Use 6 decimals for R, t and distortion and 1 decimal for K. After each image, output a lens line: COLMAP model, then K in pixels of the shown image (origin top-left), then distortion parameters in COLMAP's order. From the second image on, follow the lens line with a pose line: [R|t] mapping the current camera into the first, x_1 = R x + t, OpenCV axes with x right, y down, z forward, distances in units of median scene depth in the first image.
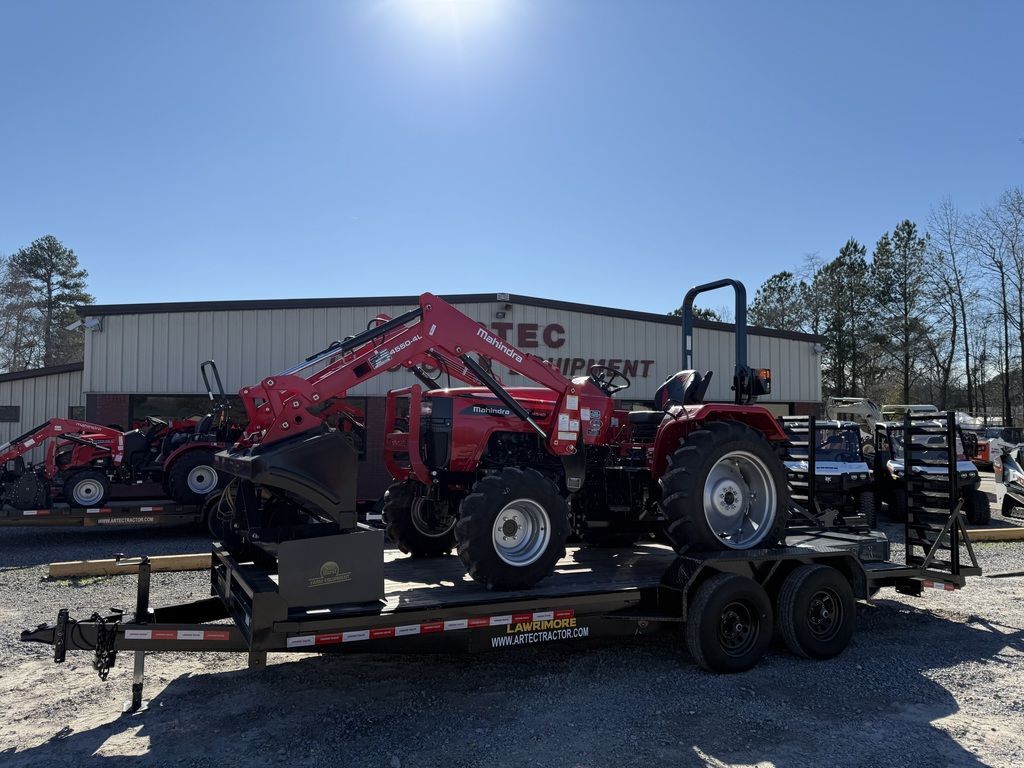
lens RADIAL K [[763.9, 0, 512.0], [0, 763.9, 384.0], [0, 0, 1]] dist [0.026395, -0.005906]
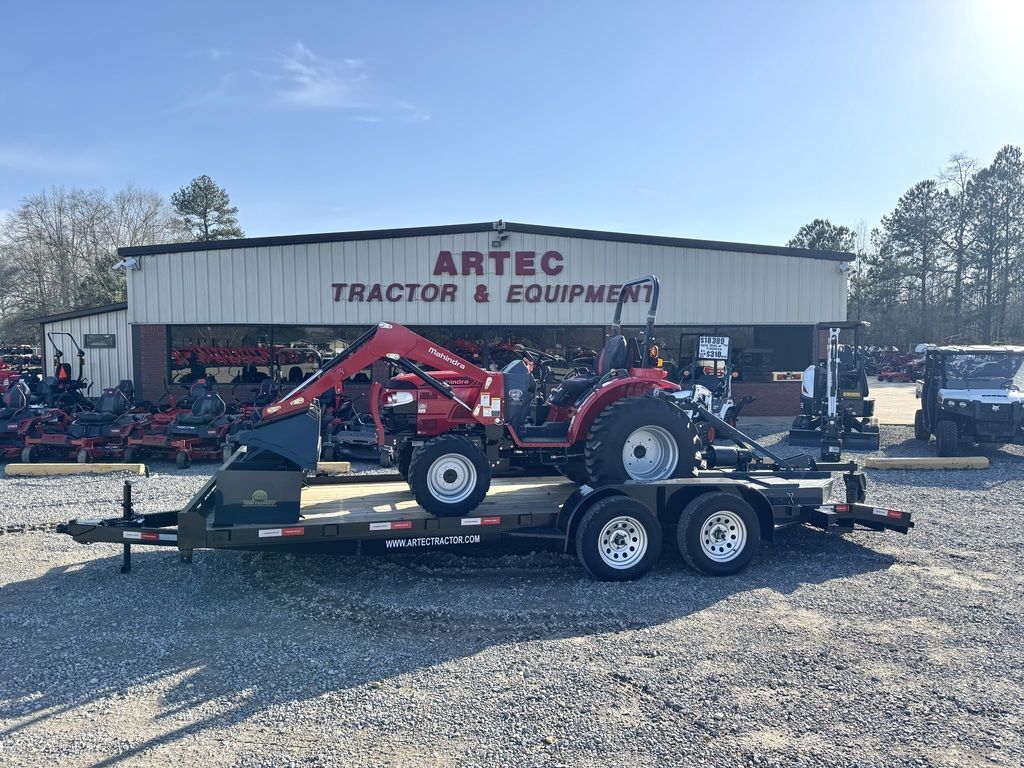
lens RADIAL K [[764.5, 0, 507.7], [0, 764.5, 375.9], [0, 0, 1]] dist [0.025948, -0.006069]
pose [[0.979666, 0.004493, -0.200584, 0.259219], [0.013856, 0.995847, 0.089983, -0.007512], [0.200155, -0.090932, 0.975535, -0.018369]]
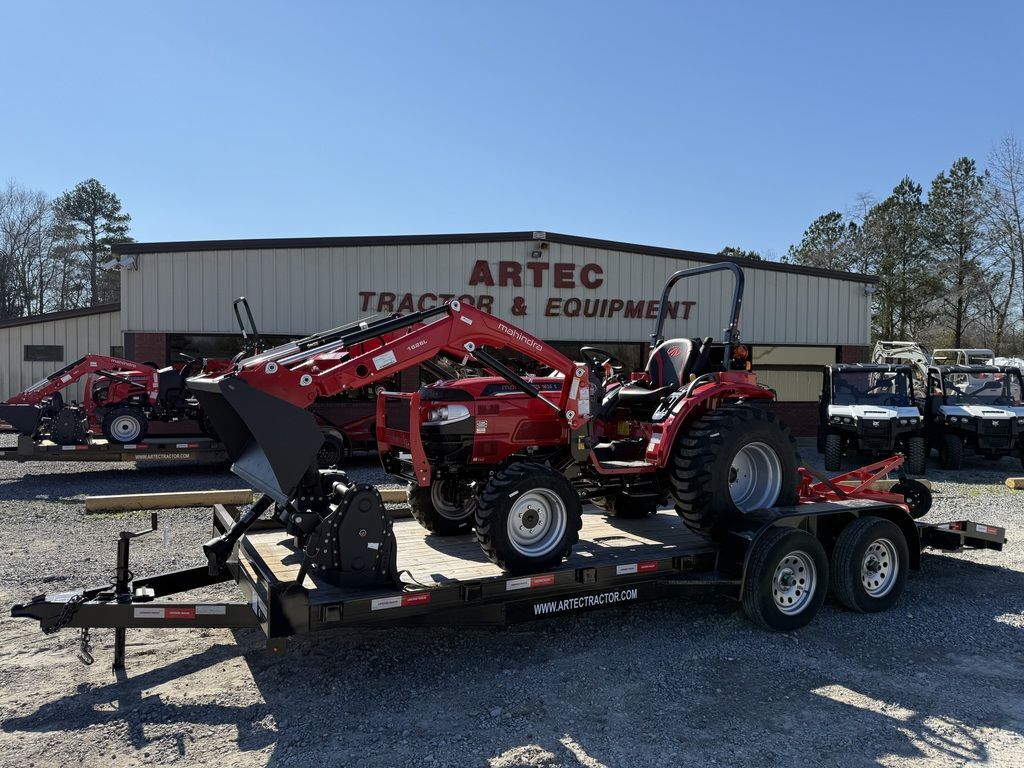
lens RADIAL K [[763.9, 0, 512.0], [0, 763.9, 384.0], [0, 0, 1]] dist [0.026395, -0.005906]
pose [[0.998809, 0.007410, -0.048232, 0.002279], [-0.003961, 0.997453, 0.071223, 0.006875], [0.048637, -0.070947, 0.996294, 0.020427]]
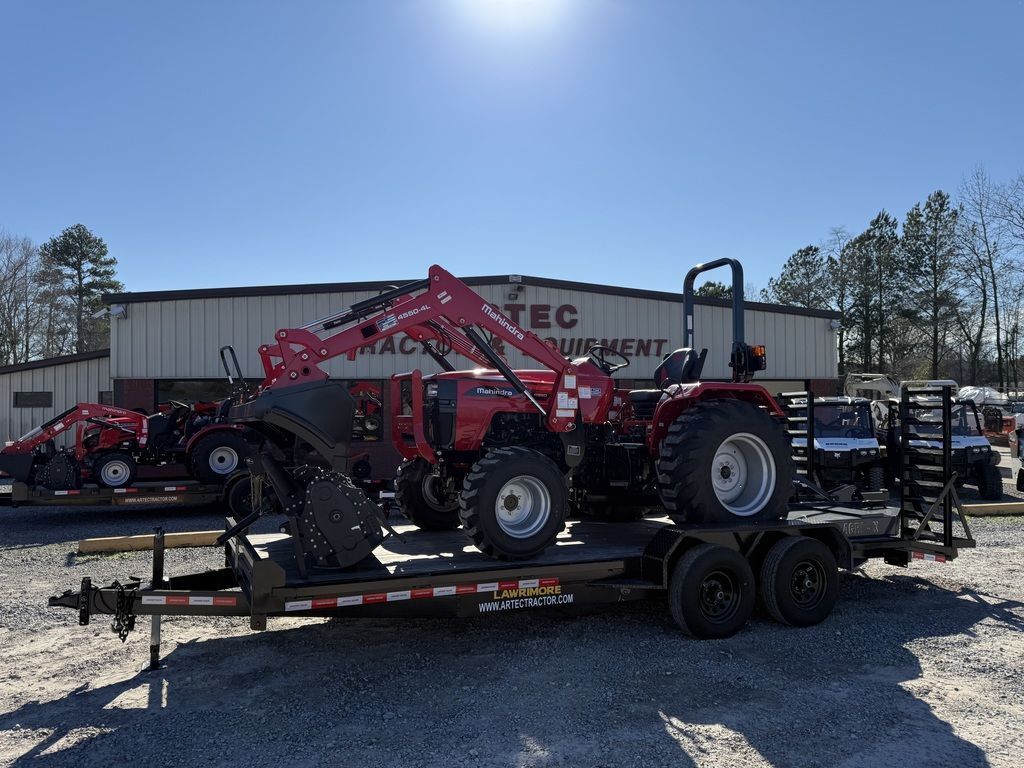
lens RADIAL K [[764.1, 0, 506.8], [0, 764.1, 384.1], [0, 0, 1]] dist [0.031905, -0.008279]
pose [[0.999190, -0.011662, -0.038508, 0.017873], [0.012645, 0.999598, 0.025374, -0.000097], [0.038196, -0.025840, 0.998936, -0.017676]]
